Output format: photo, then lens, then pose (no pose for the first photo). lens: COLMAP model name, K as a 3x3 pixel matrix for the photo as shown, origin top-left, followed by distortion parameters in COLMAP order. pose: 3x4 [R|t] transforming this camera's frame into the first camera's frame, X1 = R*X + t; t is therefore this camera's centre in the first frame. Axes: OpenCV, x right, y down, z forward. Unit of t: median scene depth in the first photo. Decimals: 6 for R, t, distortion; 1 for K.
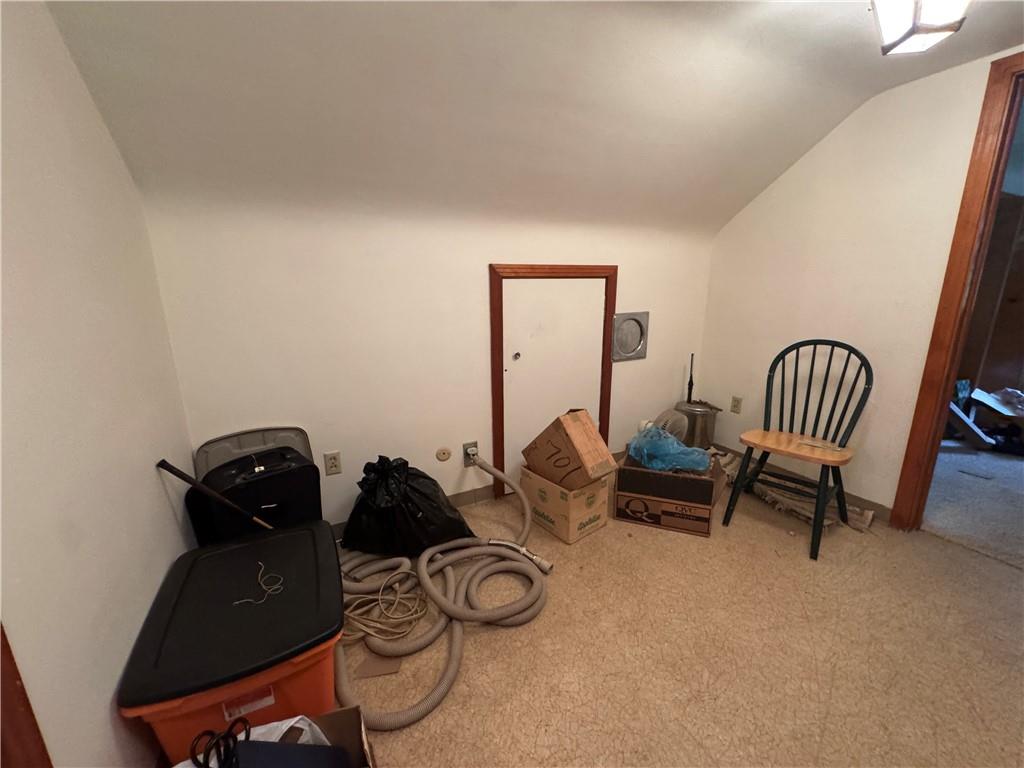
lens RADIAL K [[409.4, 0, 507.1], [0, 409.4, 386.4], [0, 0, 1]] dist [-0.003209, 0.000757]
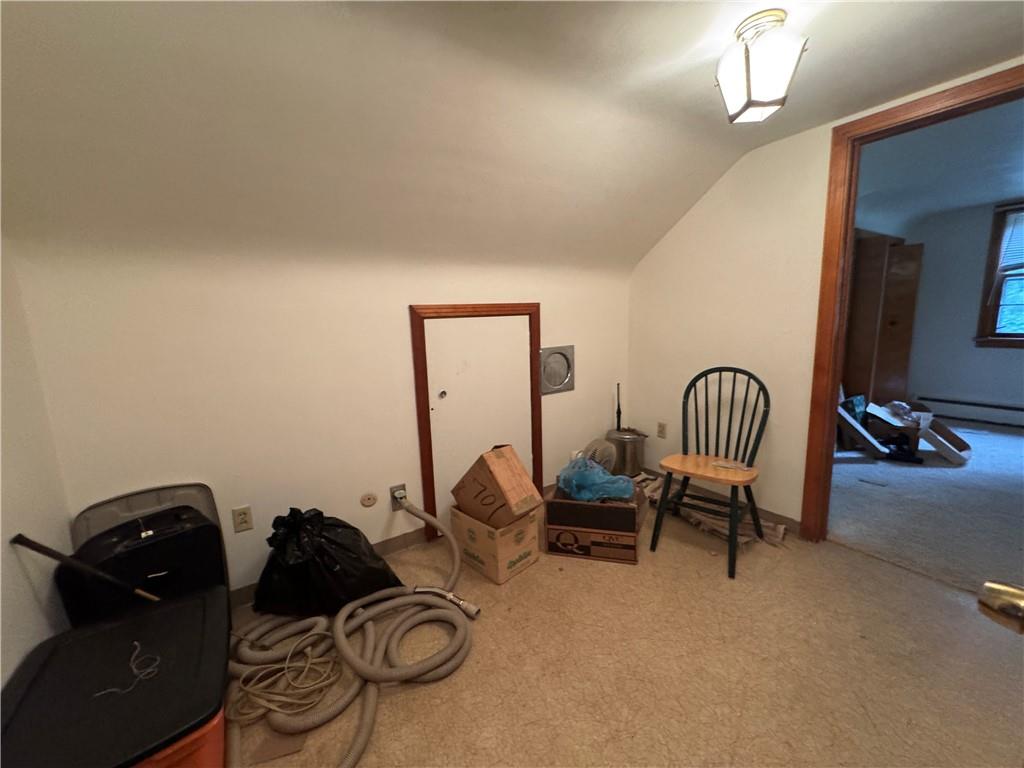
lens RADIAL K [[409.4, 0, 510.8], [0, 409.4, 385.9], [0, 0, 1]] dist [-0.003209, 0.000757]
pose [[0.993568, -0.043814, 0.104422, 0.105559], [0.051673, 0.995935, -0.073782, -0.015717], [-0.100765, 0.078703, 0.991792, -0.012298]]
